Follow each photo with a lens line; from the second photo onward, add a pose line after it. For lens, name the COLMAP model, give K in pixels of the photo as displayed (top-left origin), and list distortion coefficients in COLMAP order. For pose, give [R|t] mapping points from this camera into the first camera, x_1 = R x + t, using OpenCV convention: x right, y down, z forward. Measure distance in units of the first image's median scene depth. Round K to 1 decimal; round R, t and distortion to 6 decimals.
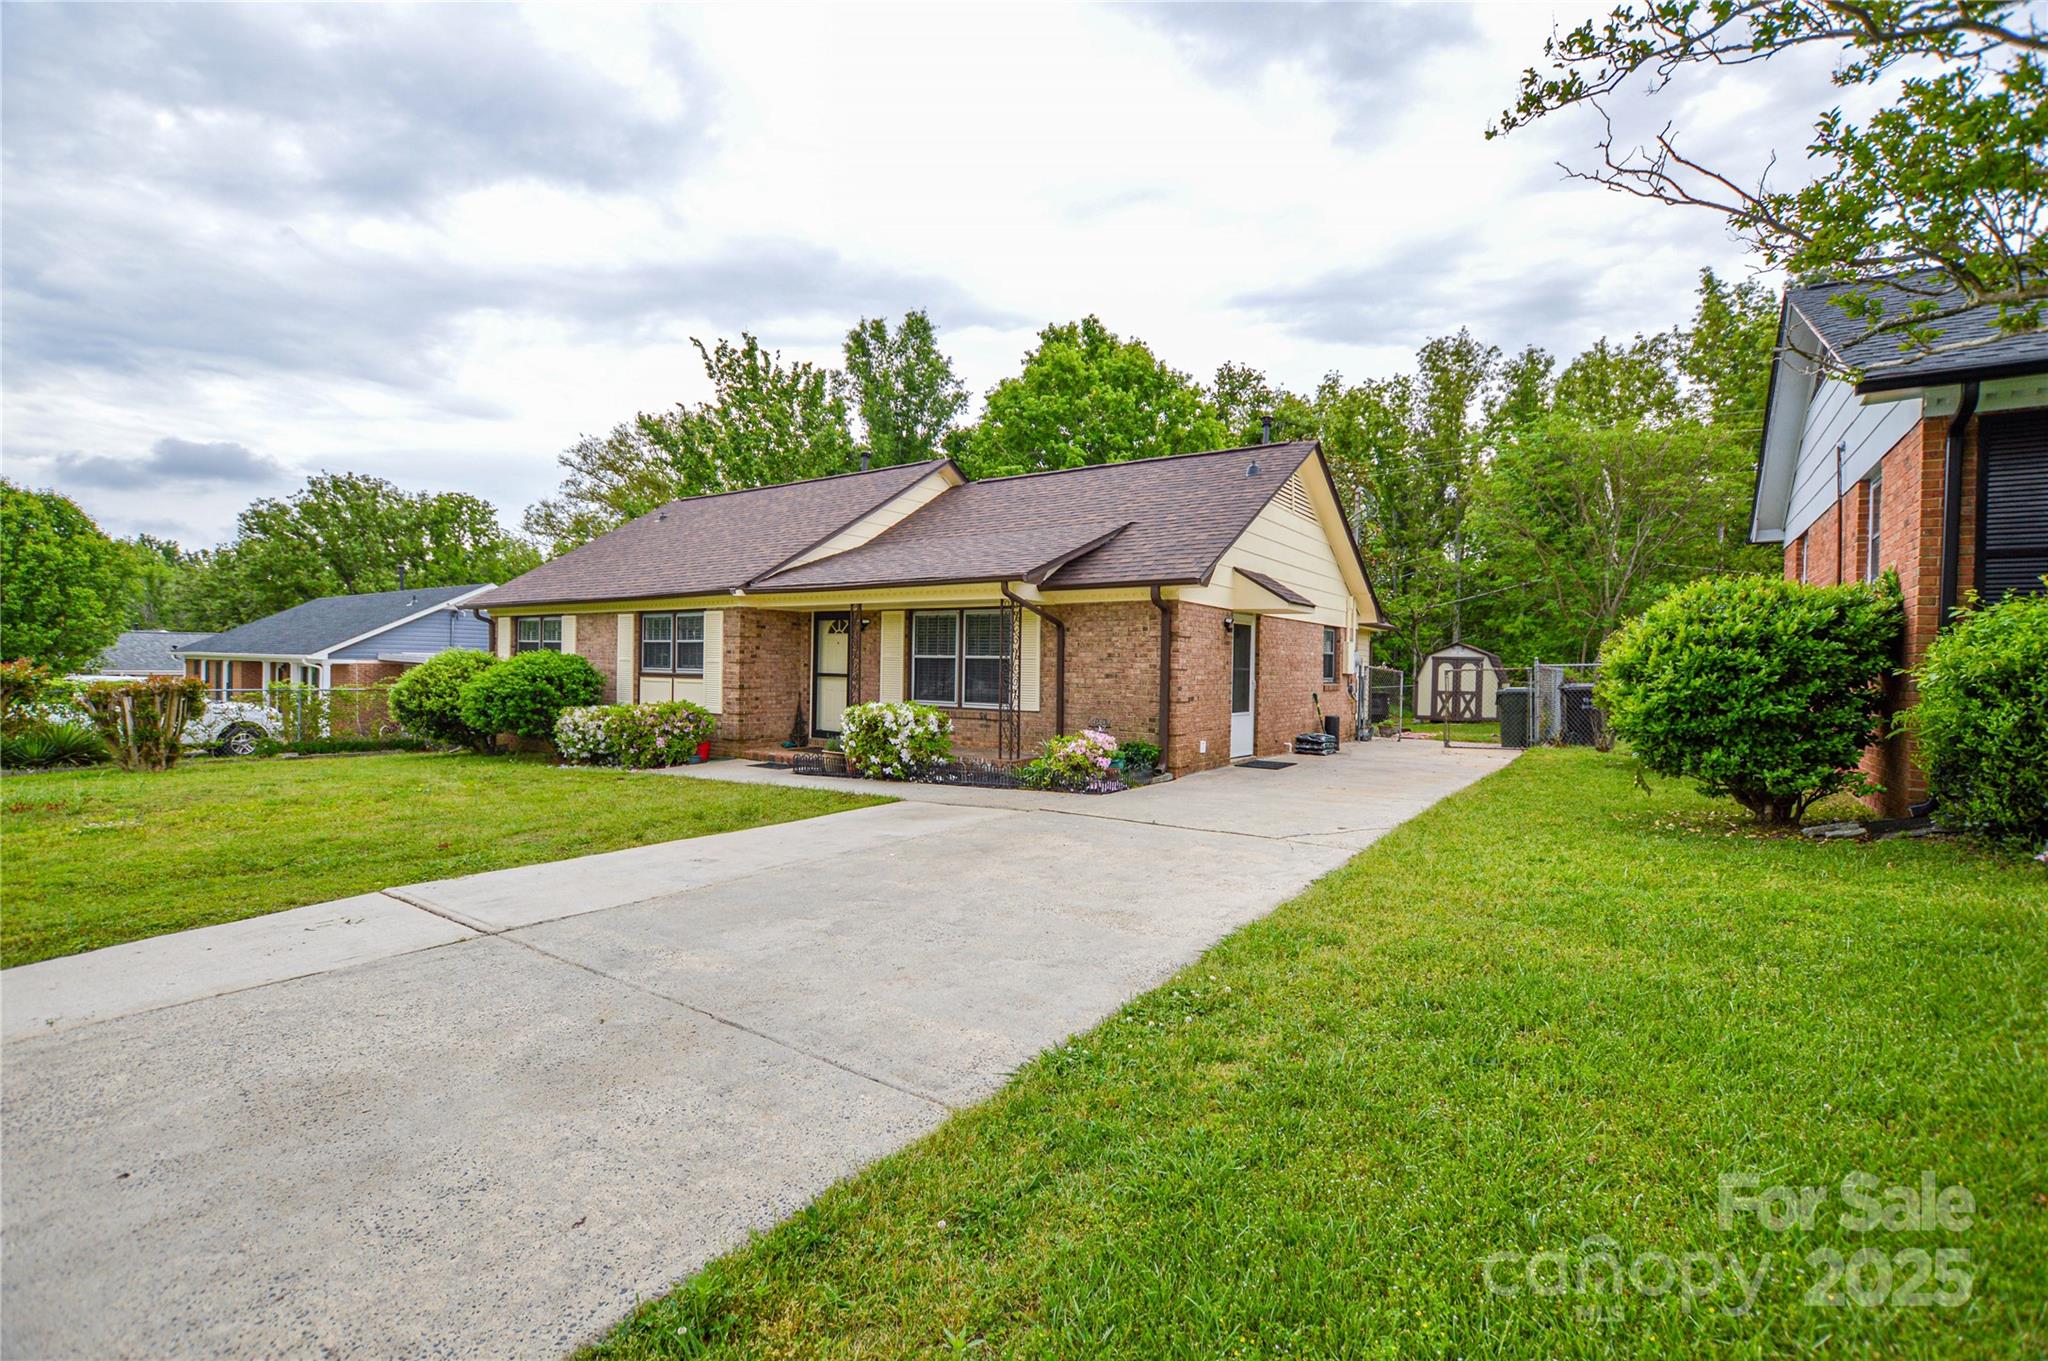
lens RADIAL K [[924.2, 0, 1010.2], [0, 924.2, 671.6], [0, 0, 1]] dist [-0.031288, 0.001858]
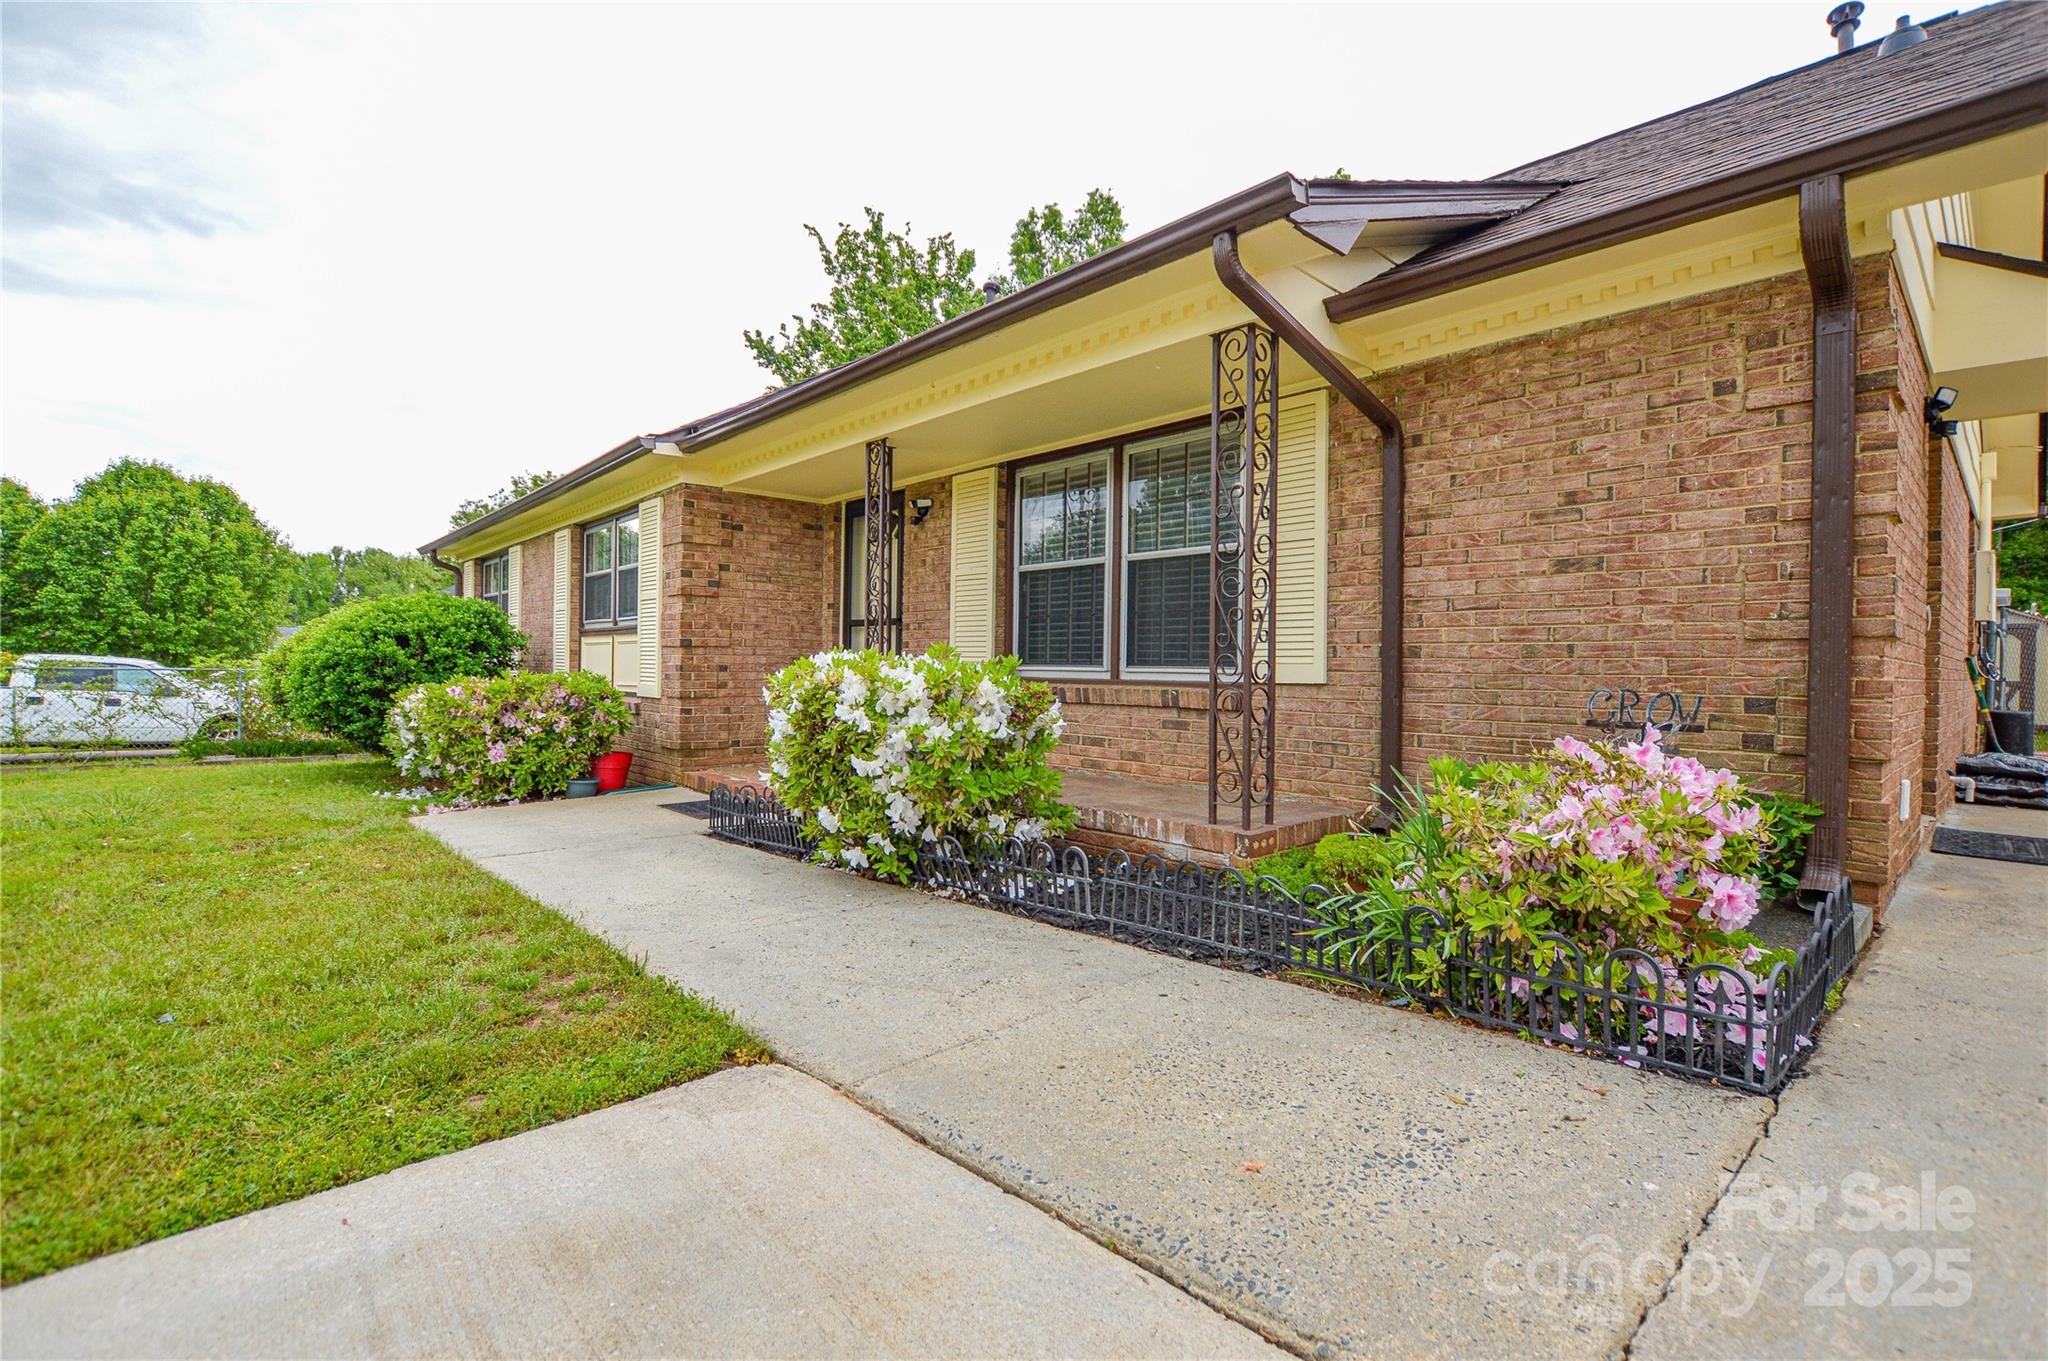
lens RADIAL K [[924.2, 0, 1024.0], [0, 924.2, 689.8], [0, 0, 1]] dist [-0.031288, 0.001858]
pose [[0.977279, 0.001096, -0.211956, -0.005774], [0.002250, 0.999877, 0.015547, 0.034400], [0.211947, -0.015671, 0.977155, 0.547804]]
